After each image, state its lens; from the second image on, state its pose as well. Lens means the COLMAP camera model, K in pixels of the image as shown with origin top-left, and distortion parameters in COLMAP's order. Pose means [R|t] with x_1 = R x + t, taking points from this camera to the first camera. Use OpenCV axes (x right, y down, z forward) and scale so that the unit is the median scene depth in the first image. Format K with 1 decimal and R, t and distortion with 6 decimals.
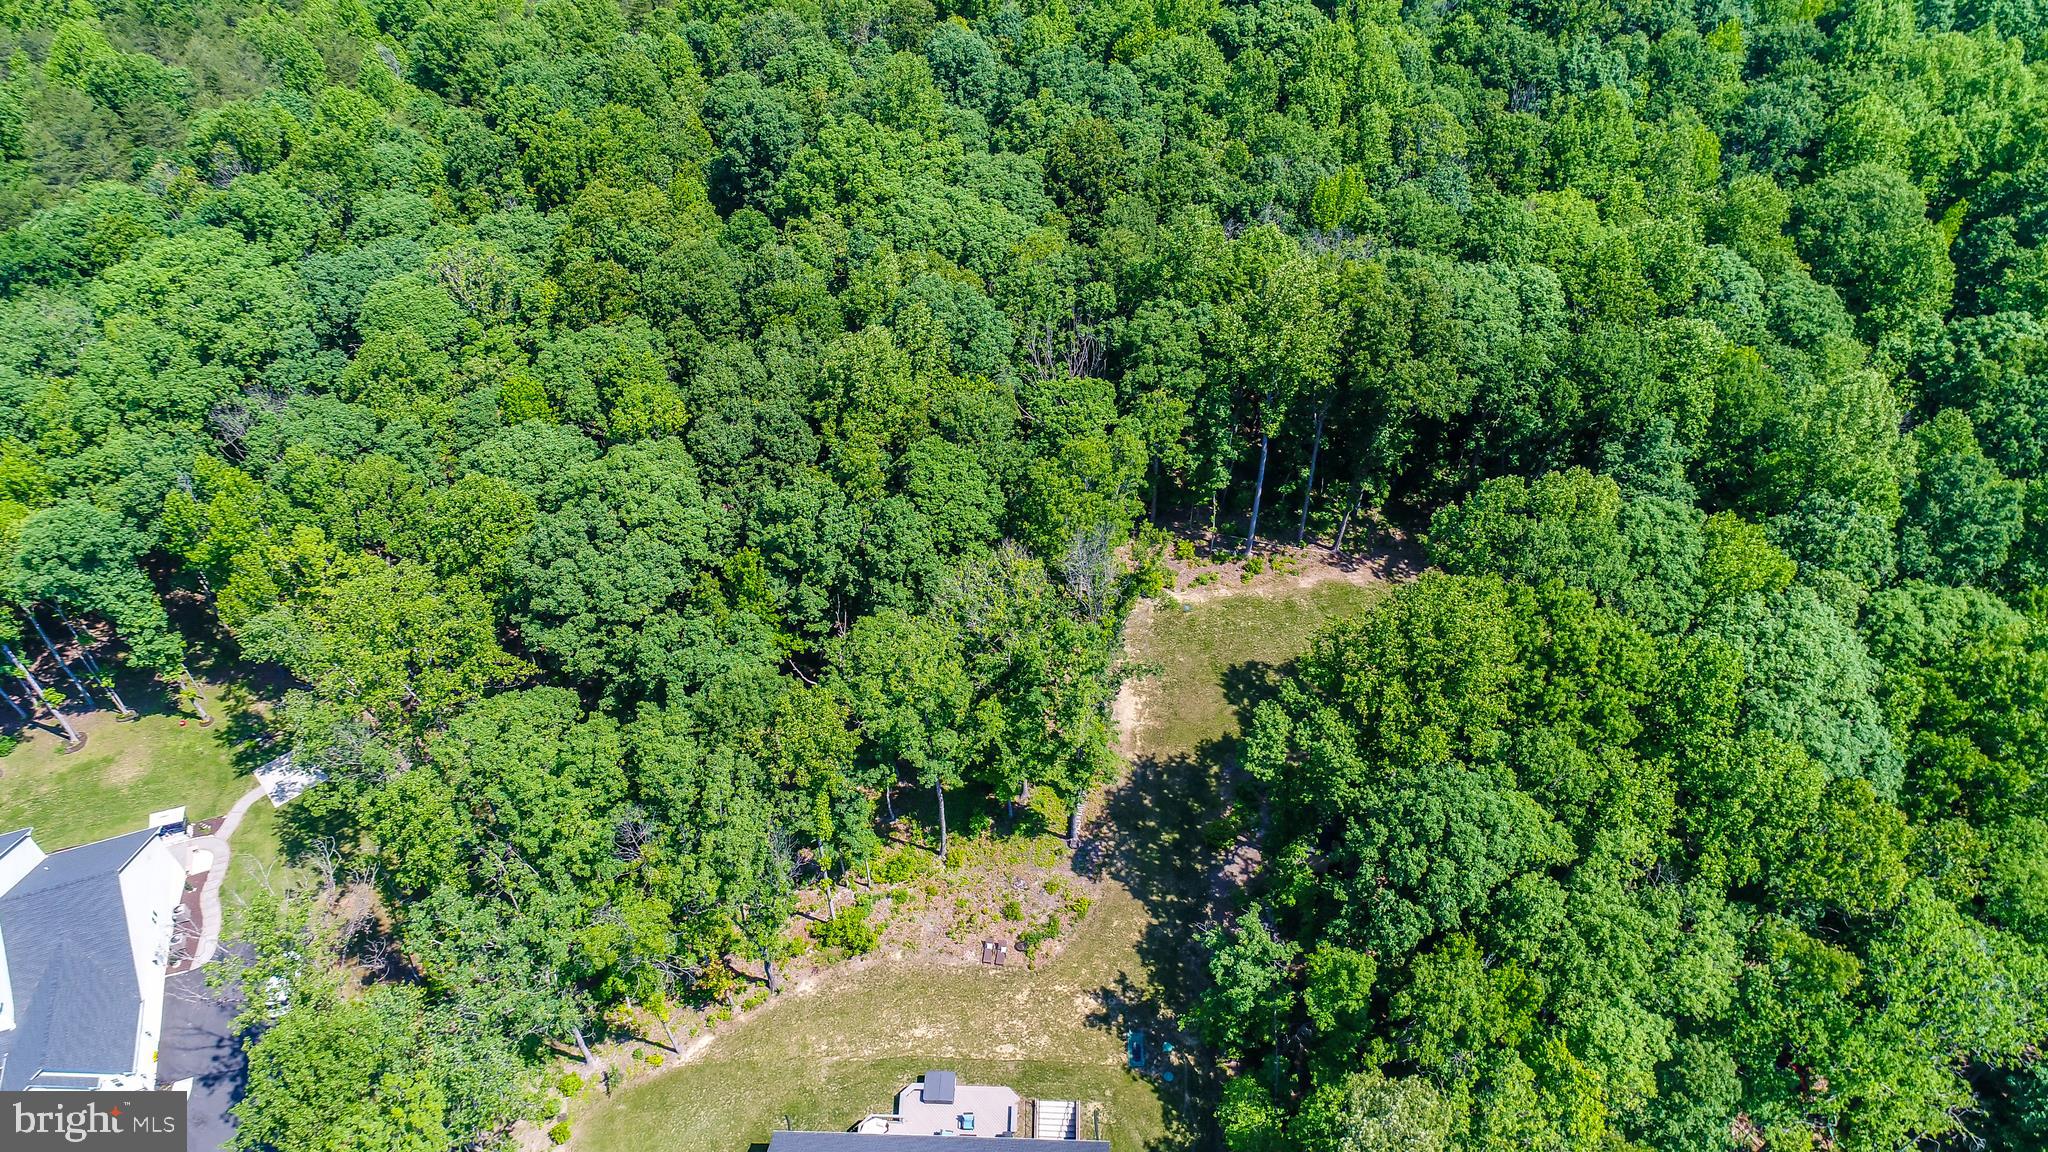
lens RADIAL K [[1388.7, 0, 1025.0], [0, 1388.7, 593.8], [0, 0, 1]] dist [0.012713, 0.006335]
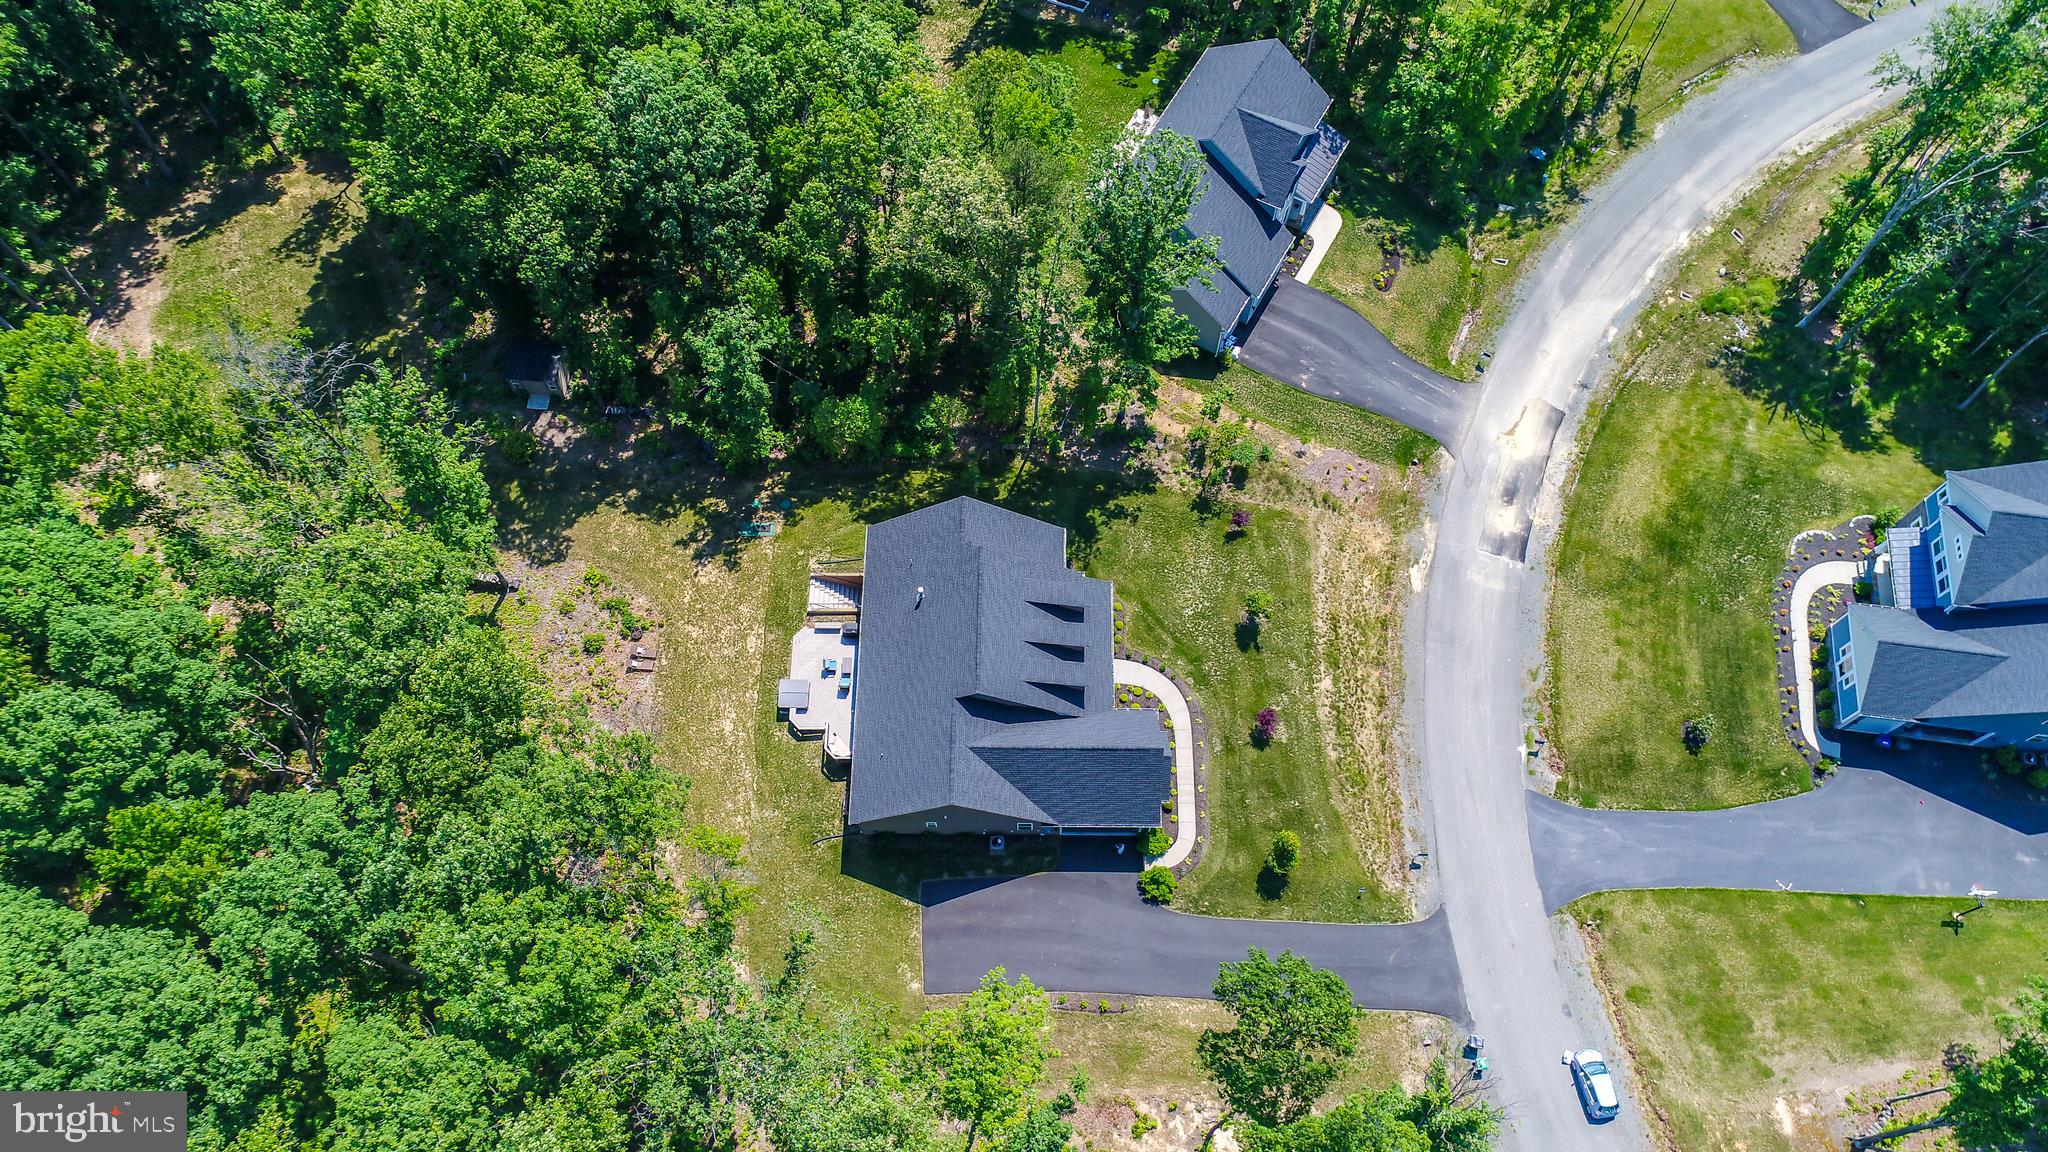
lens RADIAL K [[1388.7, 0, 1046.2], [0, 1388.7, 656.2], [0, 0, 1]] dist [0.012713, 0.006335]
pose [[-0.033427, -0.920438, 0.389457, -0.404021], [0.702272, 0.255630, 0.664430, -0.181805], [-0.711123, 0.295715, 0.637853, 0.199170]]
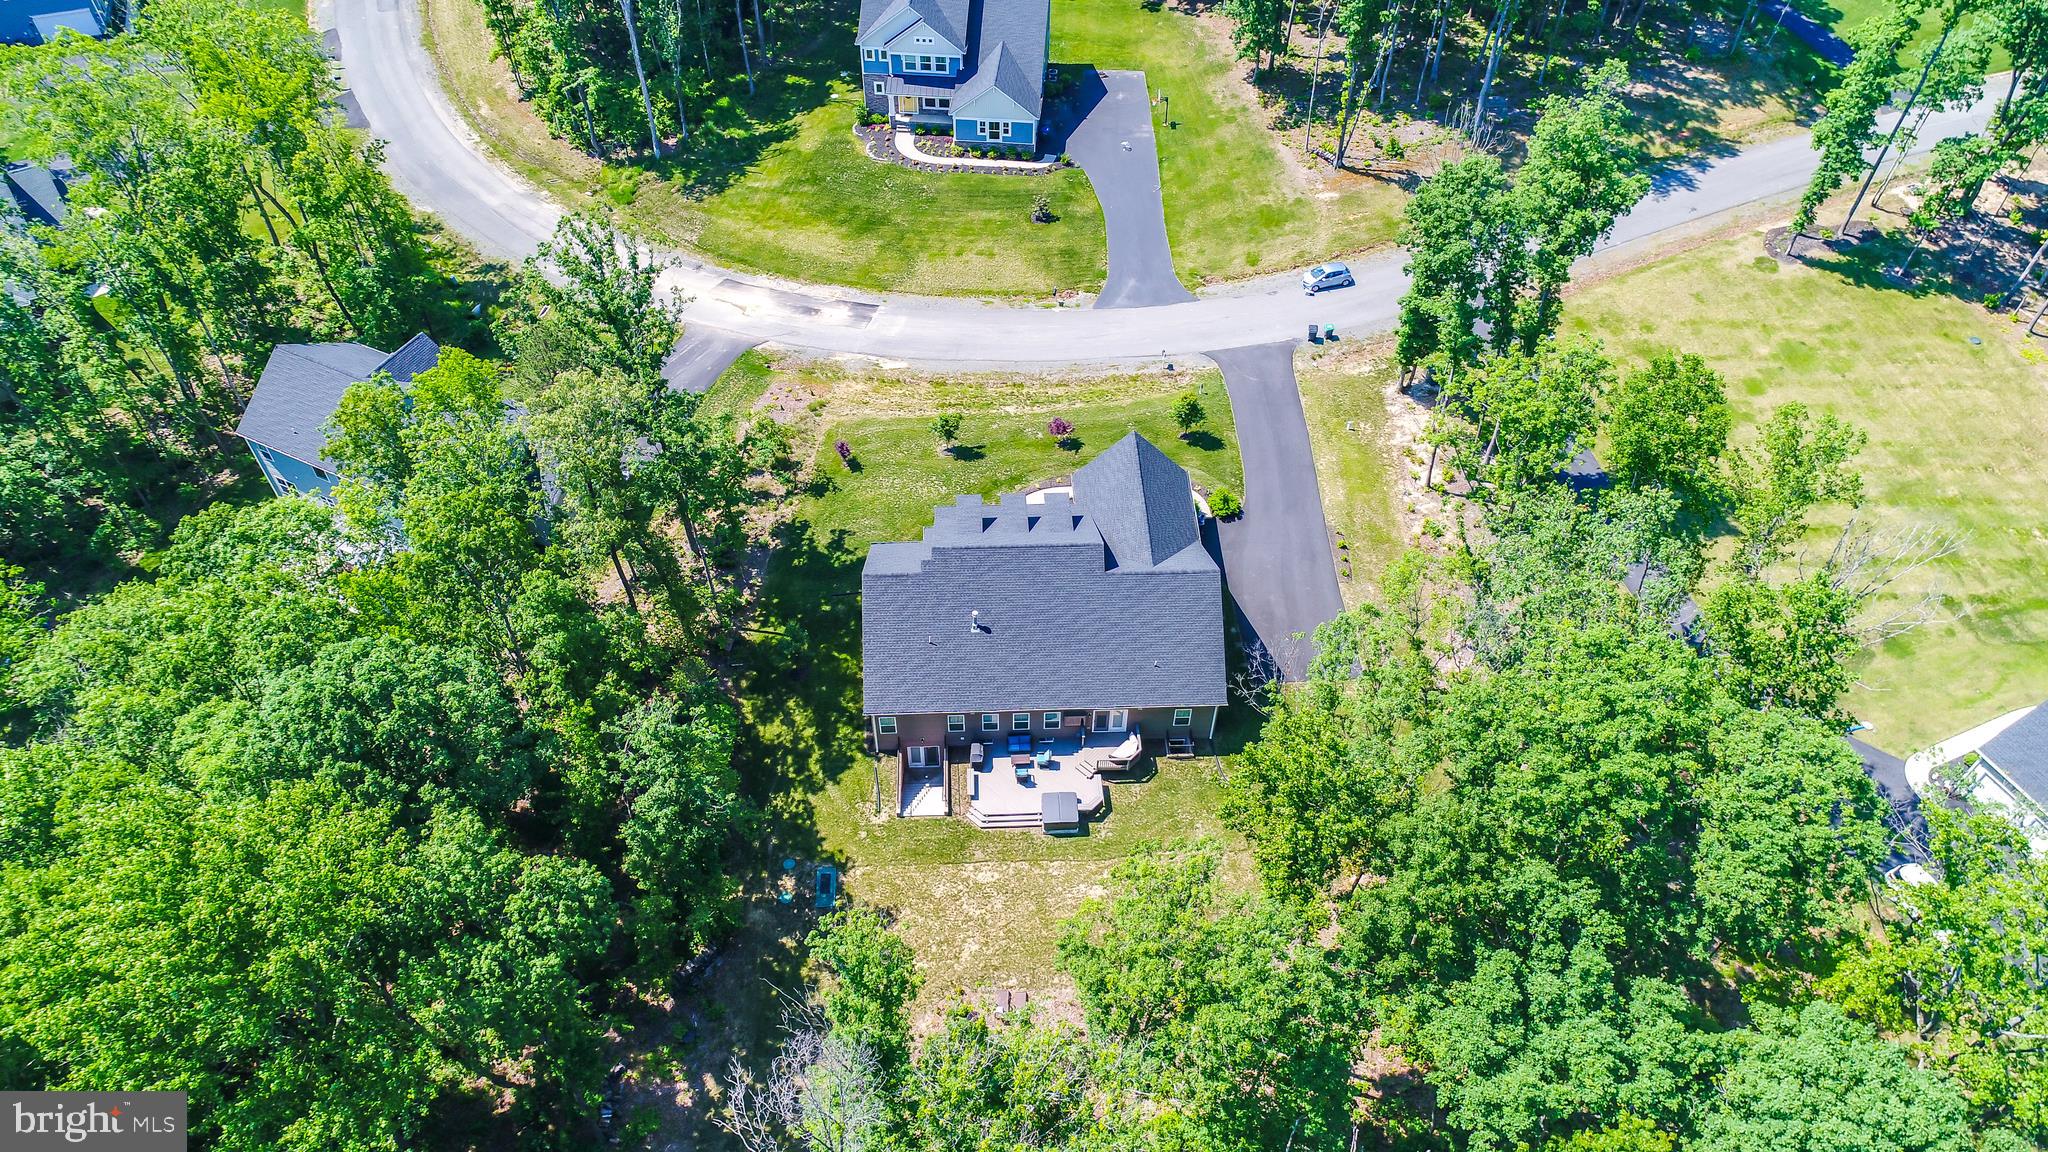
lens RADIAL K [[1388.7, 0, 1018.6], [0, 1388.7, 564.4], [0, 0, 1]] dist [0.012713, 0.006335]
pose [[-0.997352, 0.054561, -0.048085, -0.002259], [-0.051072, -0.054740, 0.997194, -0.458122], [0.051776, 0.997009, 0.057382, 0.738717]]
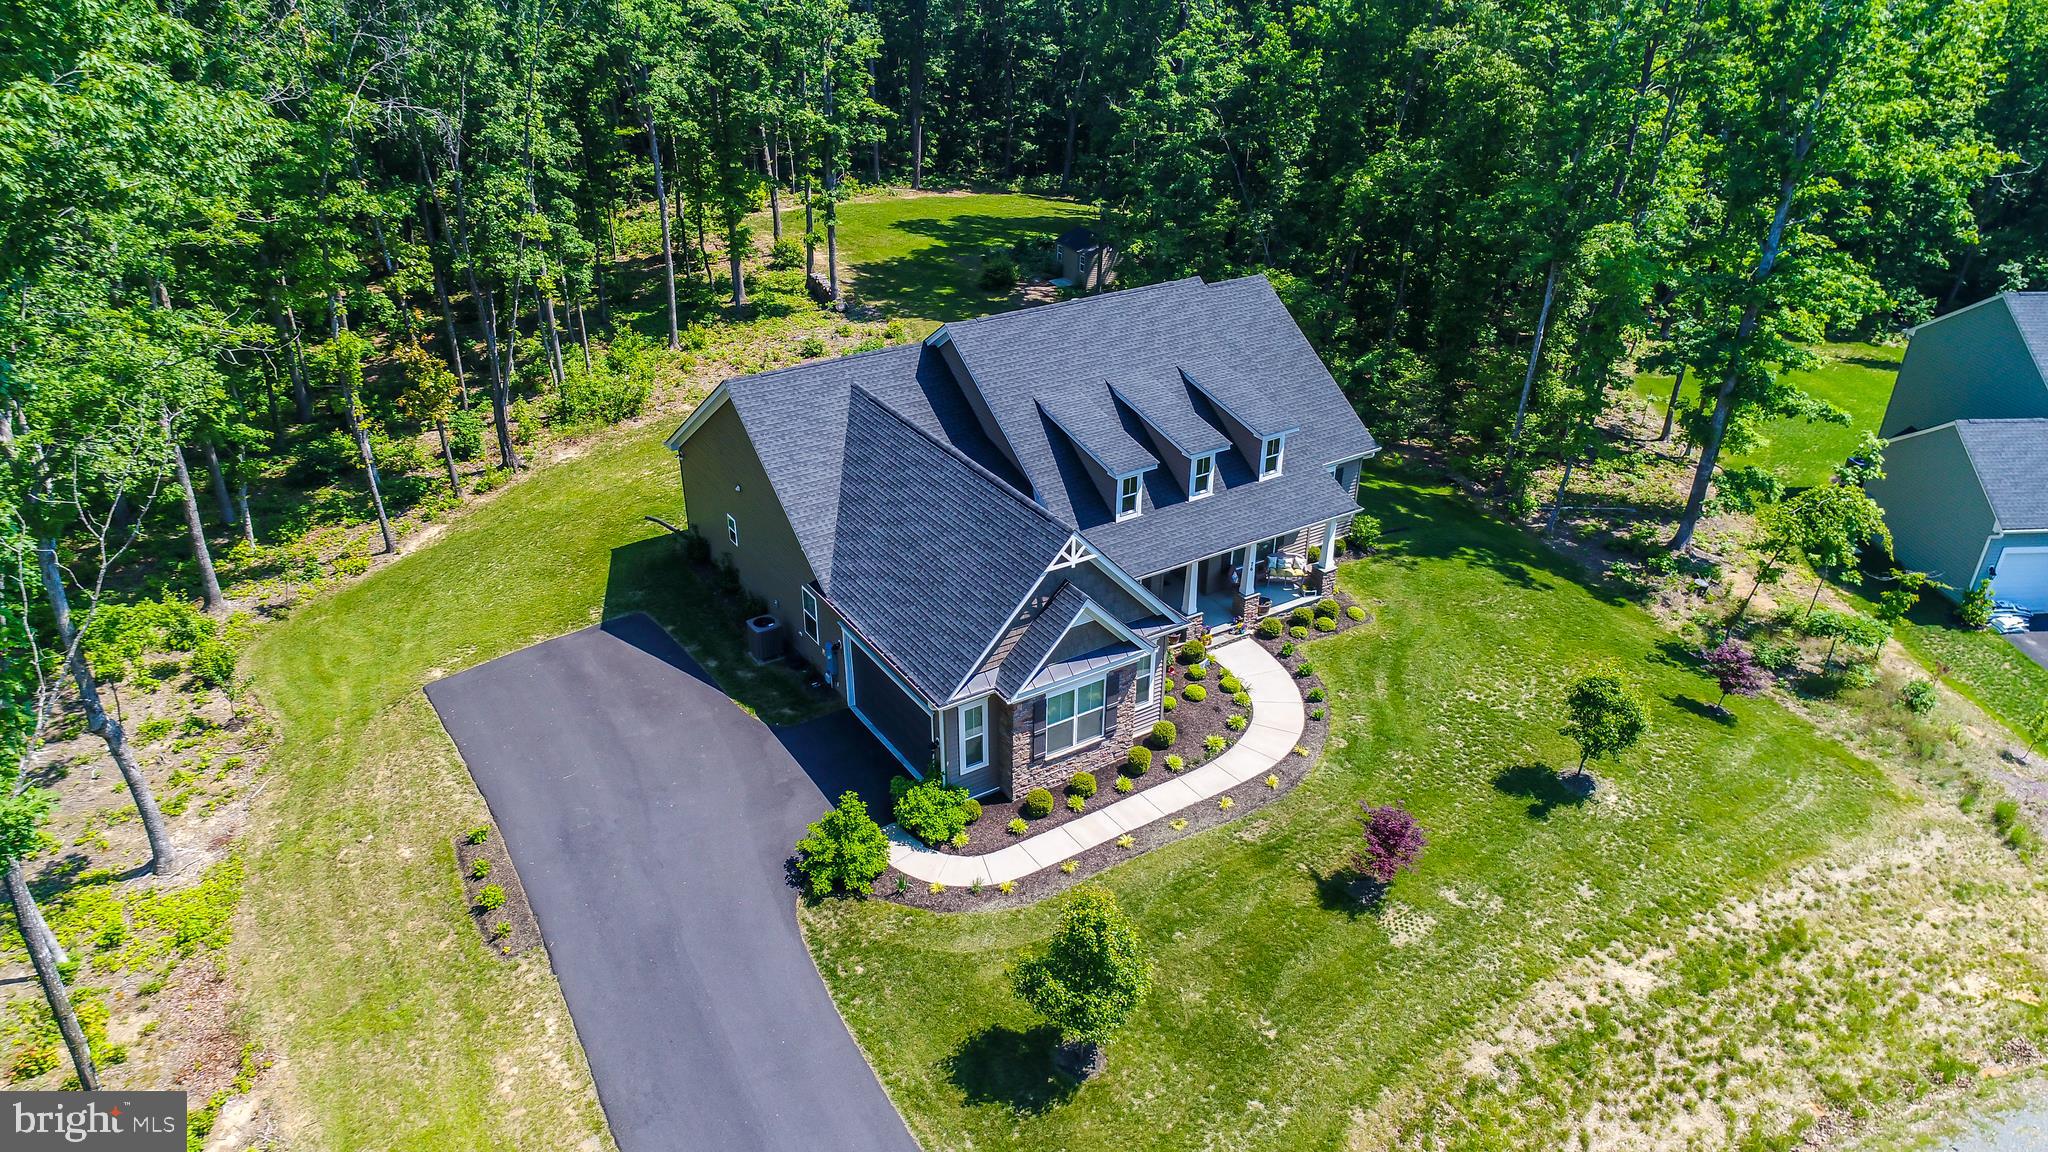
lens RADIAL K [[1388.7, 0, 1030.9], [0, 1388.7, 559.3], [0, 0, 1]] dist [0.012713, 0.006335]
pose [[0.819898, -0.254605, 0.512780, -0.312253], [0.400683, 0.894939, -0.196308, 0.519300], [-0.408926, 0.366414, 0.835775, 0.428702]]
